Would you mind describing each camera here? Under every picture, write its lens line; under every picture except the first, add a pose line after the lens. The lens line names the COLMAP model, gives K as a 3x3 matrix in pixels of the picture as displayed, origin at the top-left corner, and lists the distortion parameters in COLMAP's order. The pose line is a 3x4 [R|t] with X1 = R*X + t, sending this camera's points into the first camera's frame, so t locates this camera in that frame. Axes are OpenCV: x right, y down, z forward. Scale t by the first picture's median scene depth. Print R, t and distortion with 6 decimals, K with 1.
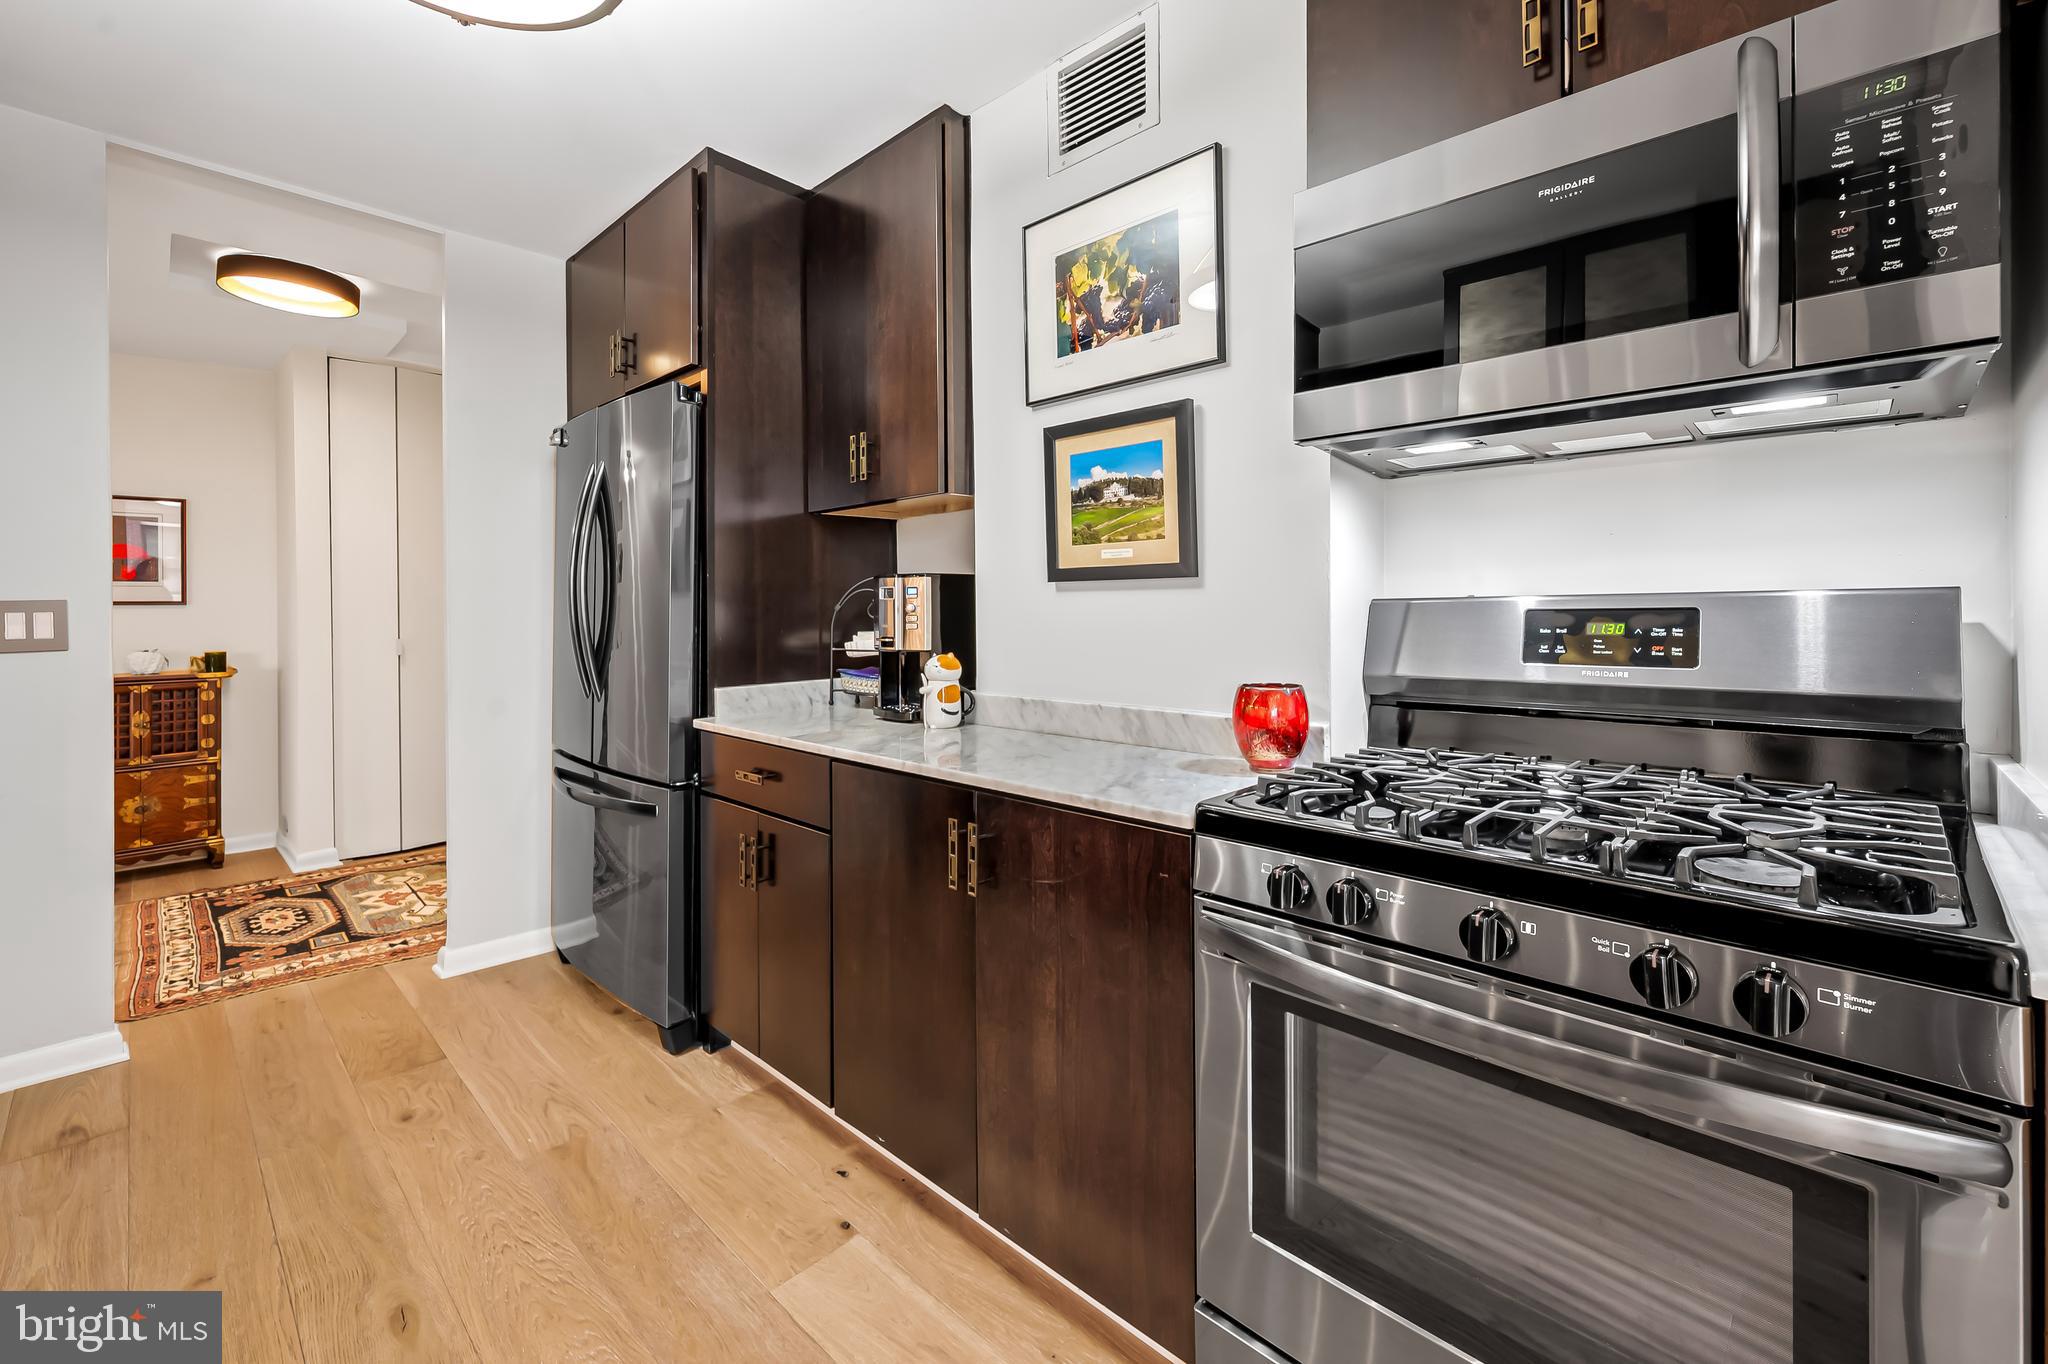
lens RADIAL K [[851.7, 0, 1042.2], [0, 851.7, 600.1], [0, 0, 1]] dist [-0.002430, -0.000608]
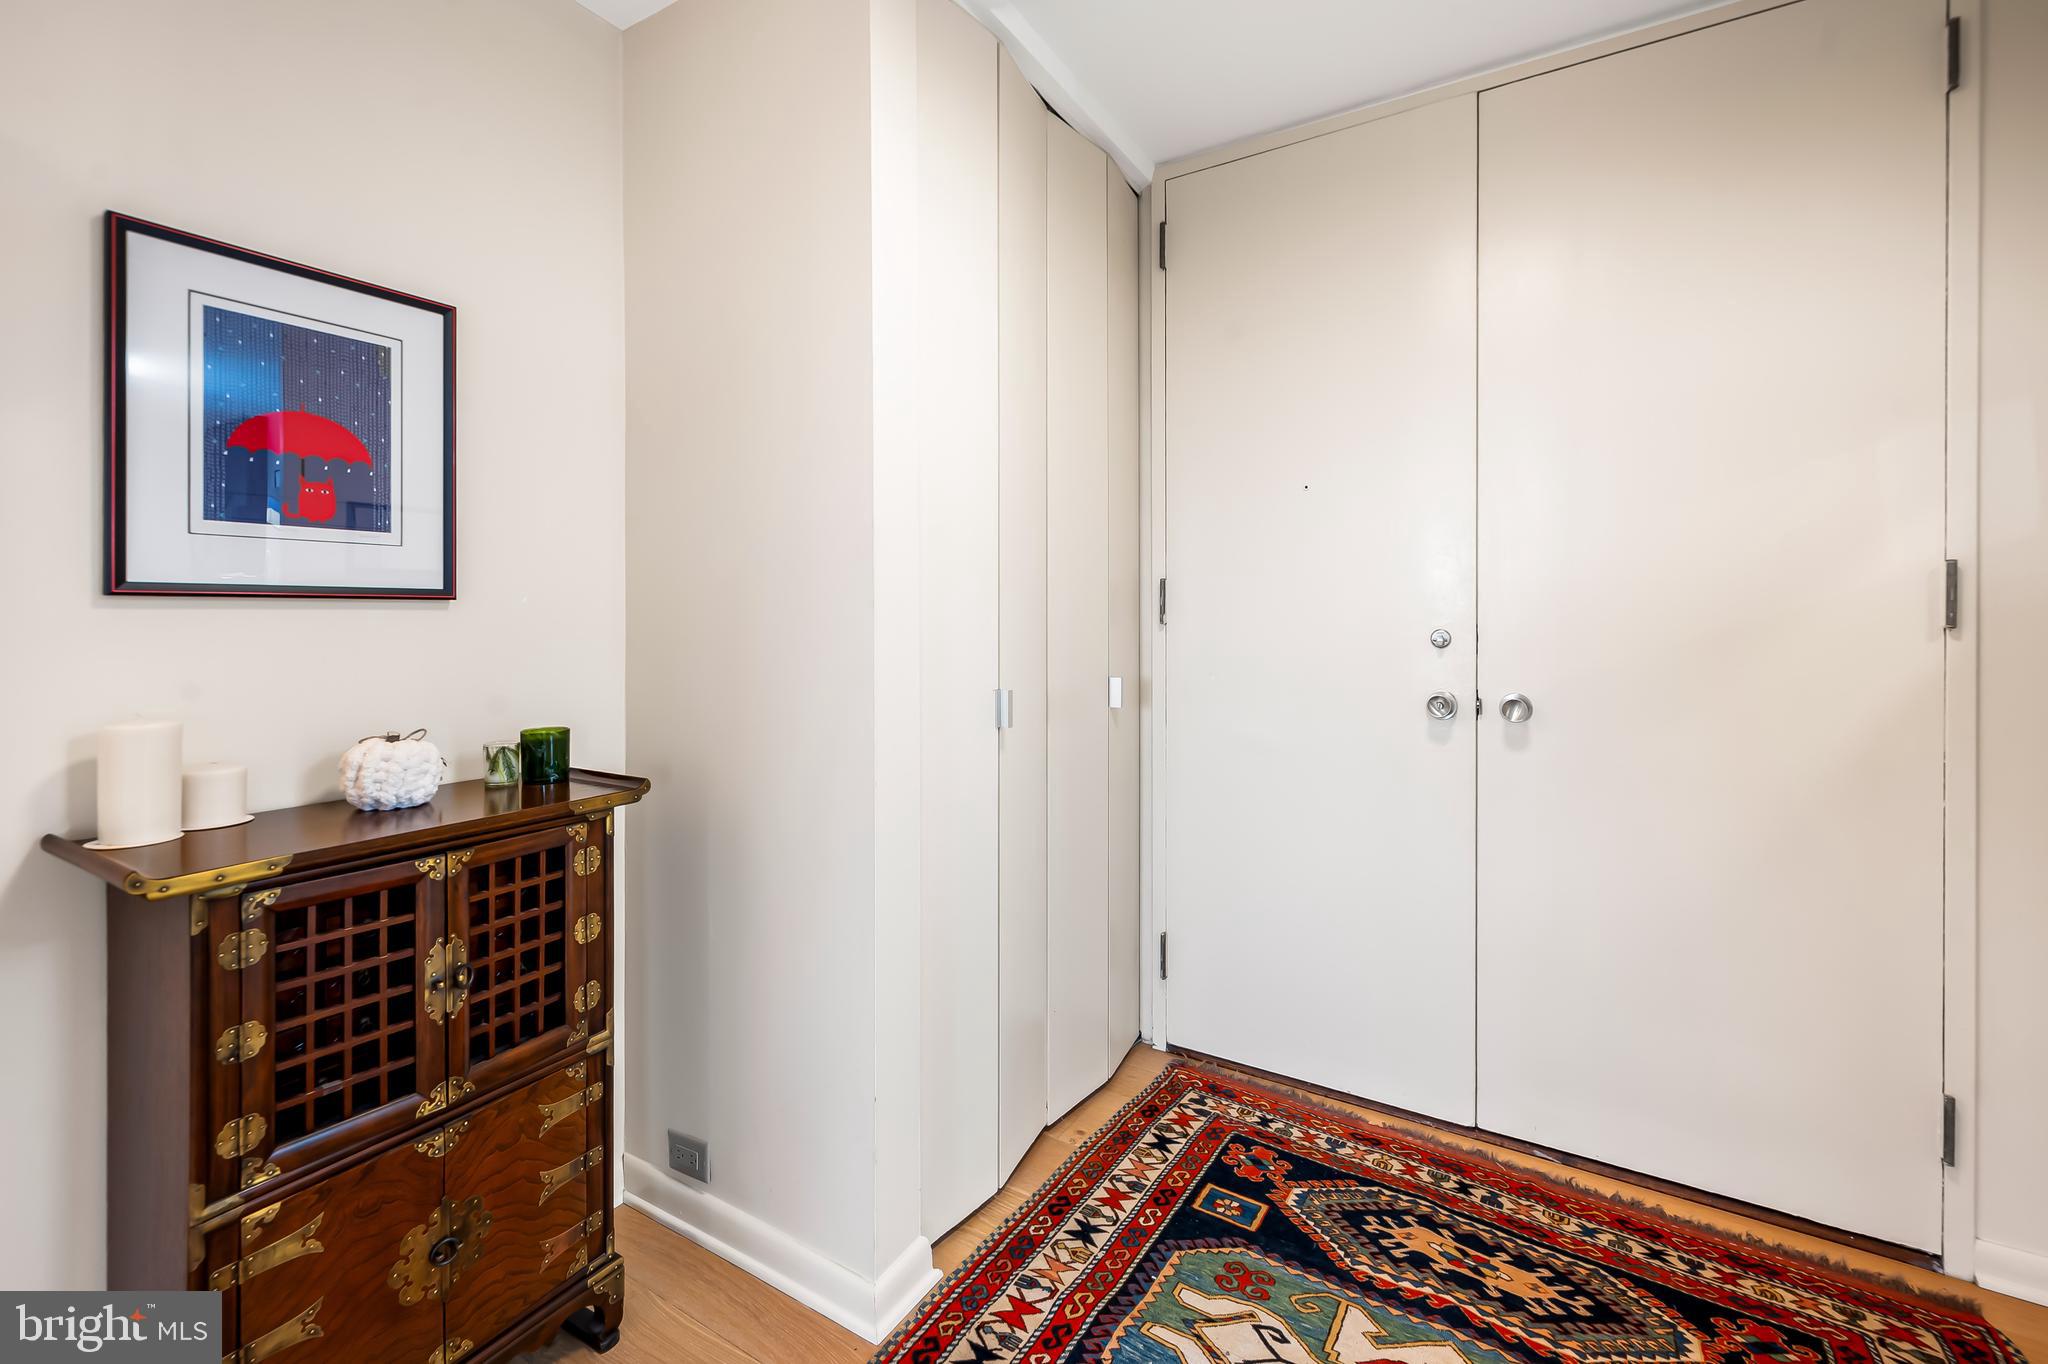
lens RADIAL K [[851.7, 0, 1036.0], [0, 851.7, 626.2], [0, 0, 1]] dist [-0.002430, -0.000608]
pose [[0.982466, 0.015319, 0.185809, -0.868333], [-0.016755, 0.999841, 0.006164, 0.011145], [-0.185685, -0.009169, 0.982566, 0.623748]]
